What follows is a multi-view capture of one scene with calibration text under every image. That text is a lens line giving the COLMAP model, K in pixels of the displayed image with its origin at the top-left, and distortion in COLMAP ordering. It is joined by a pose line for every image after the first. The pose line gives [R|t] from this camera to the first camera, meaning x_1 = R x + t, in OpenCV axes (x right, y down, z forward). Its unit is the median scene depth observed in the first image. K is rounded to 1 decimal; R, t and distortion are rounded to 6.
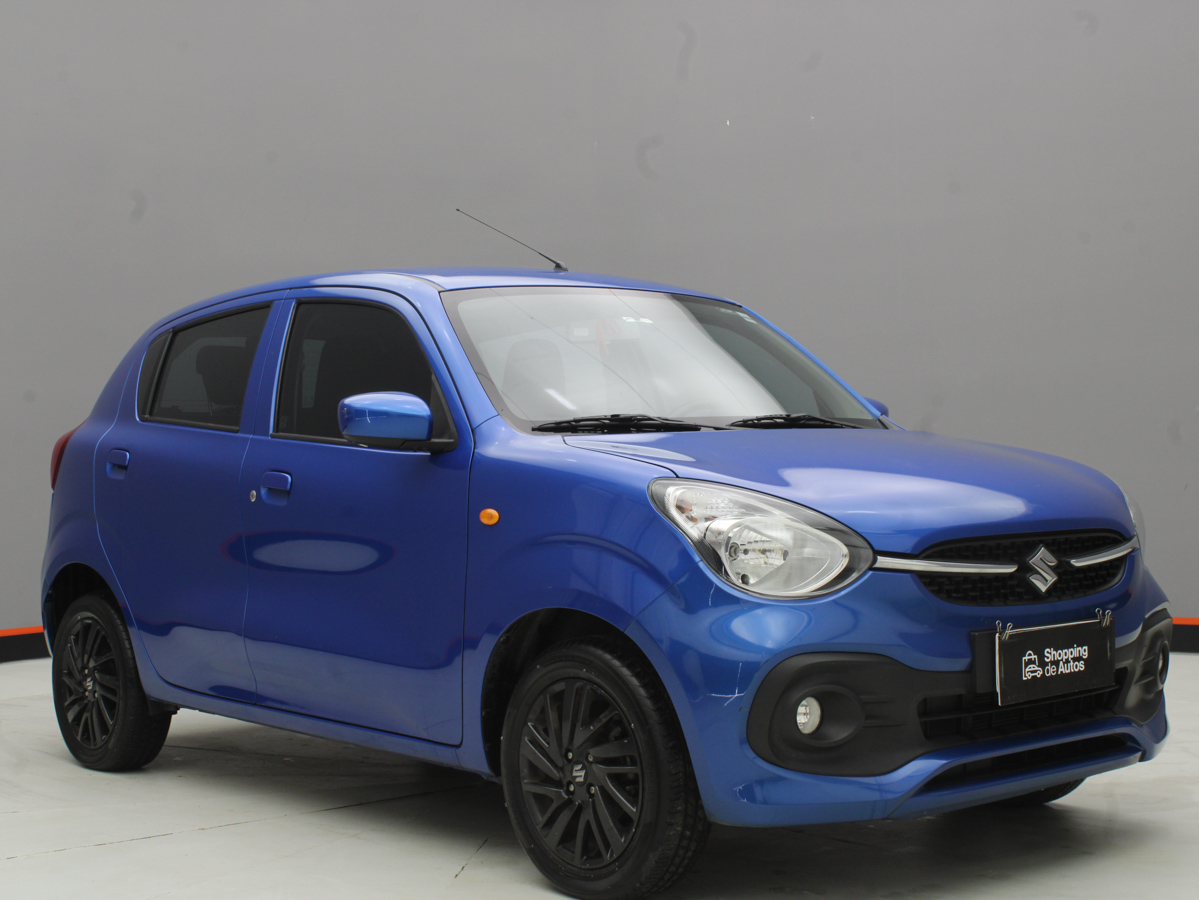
lens RADIAL K [[1872.4, 0, 599.5], [0, 1872.4, 450.0], [0, 0, 1]] dist [-0.043332, -0.152000]
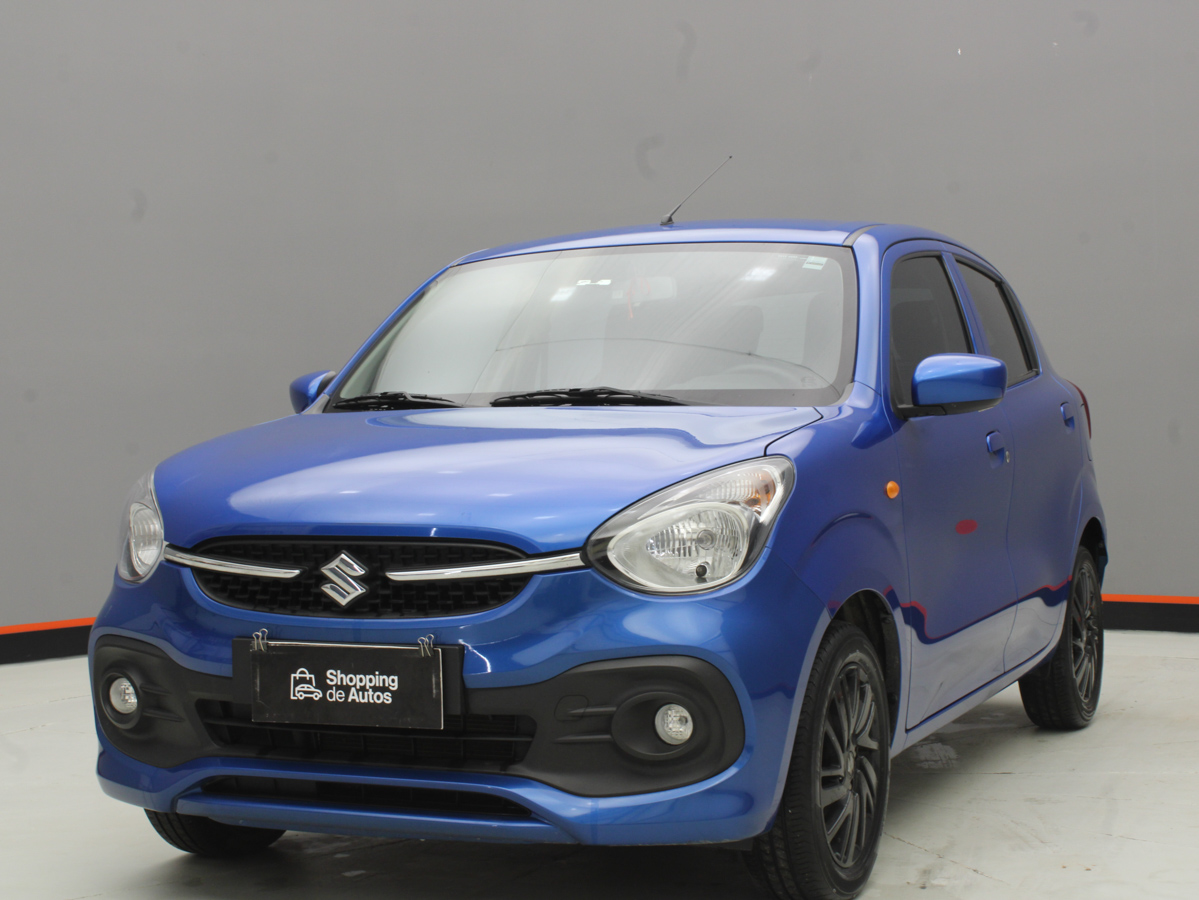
lens RADIAL K [[2030.3, 0, 599.5], [0, 2030.3, 450.0], [0, 0, 1]] dist [-0.046153, -0.033619]
pose [[0.434875, 0.027390, -0.900074, 1.135695], [0.009680, 0.999337, 0.035087, -0.027918], [0.900439, -0.023971, 0.434322, 0.698674]]
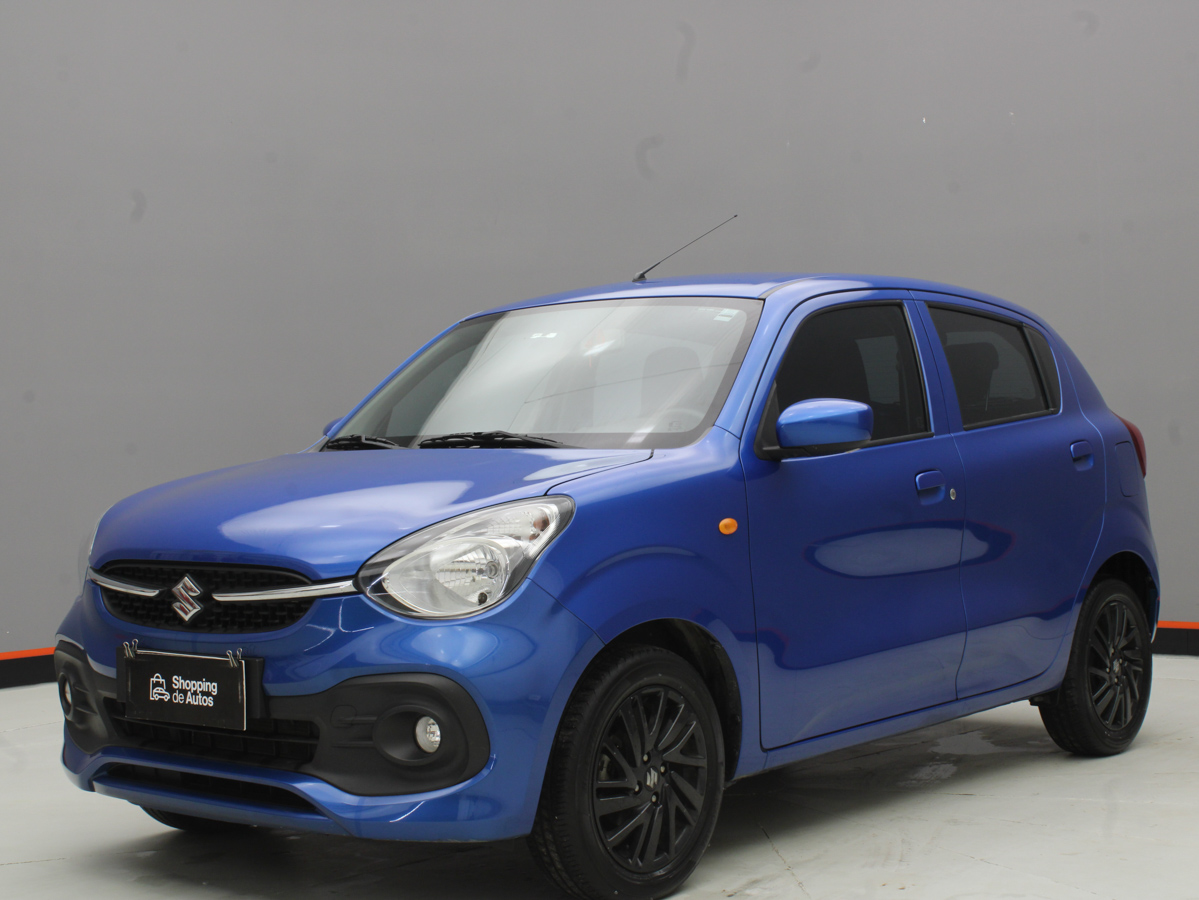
lens RADIAL K [[1872.4, 0, 599.5], [0, 1872.4, 450.0], [0, 0, 1]] dist [-0.043332, -0.152000]
pose [[0.184418, 0.016398, -0.982711, 1.274931], [0.014985, 0.999698, 0.019494, -0.033216], [0.982734, -0.018321, 0.184117, 1.034510]]
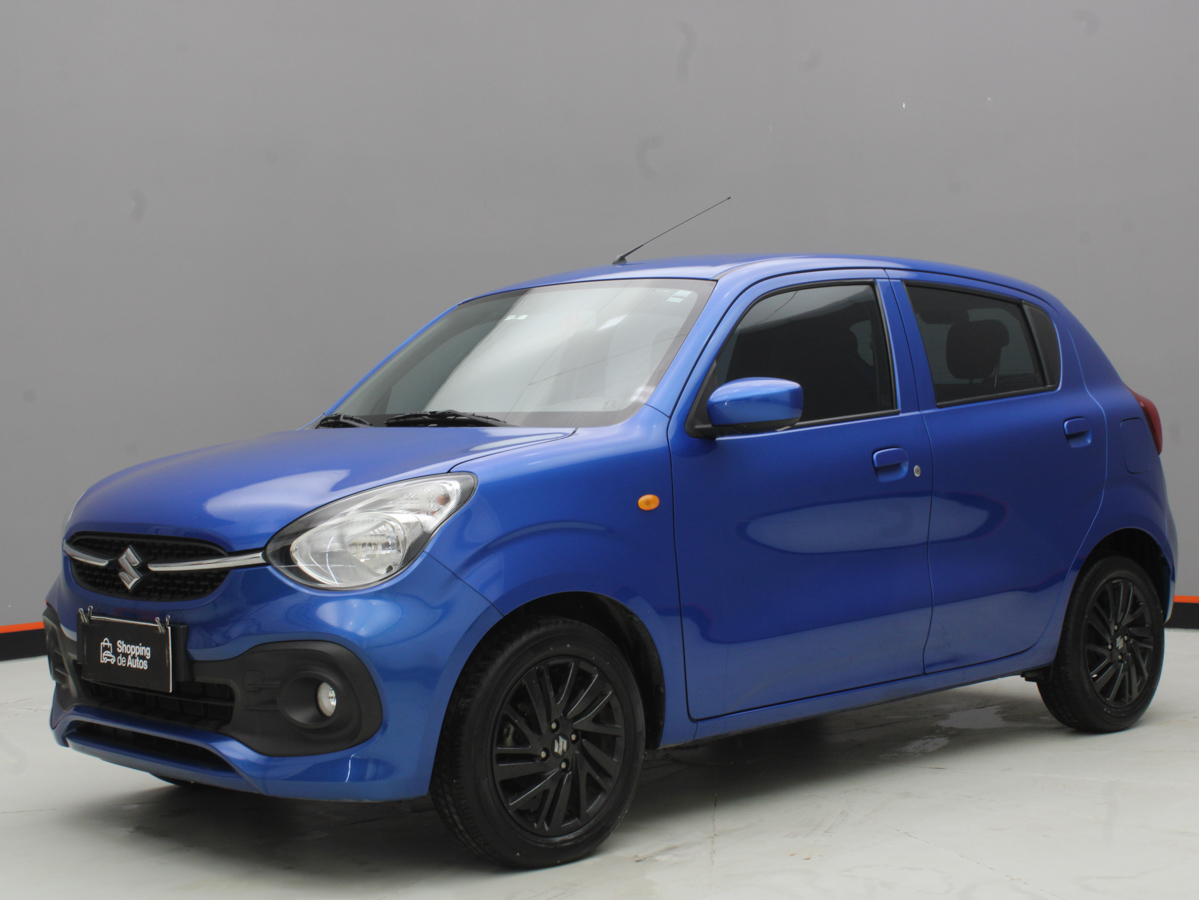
lens RADIAL K [[1830.8, 0, 599.5], [0, 1830.8, 450.0], [0, 0, 1]] dist [-0.079131, 0.011080]
pose [[0.064280, 0.030522, -0.997465, 1.307546], [0.018502, 0.999324, 0.031771, -0.033292], [0.997760, -0.020497, 0.063672, 1.205890]]
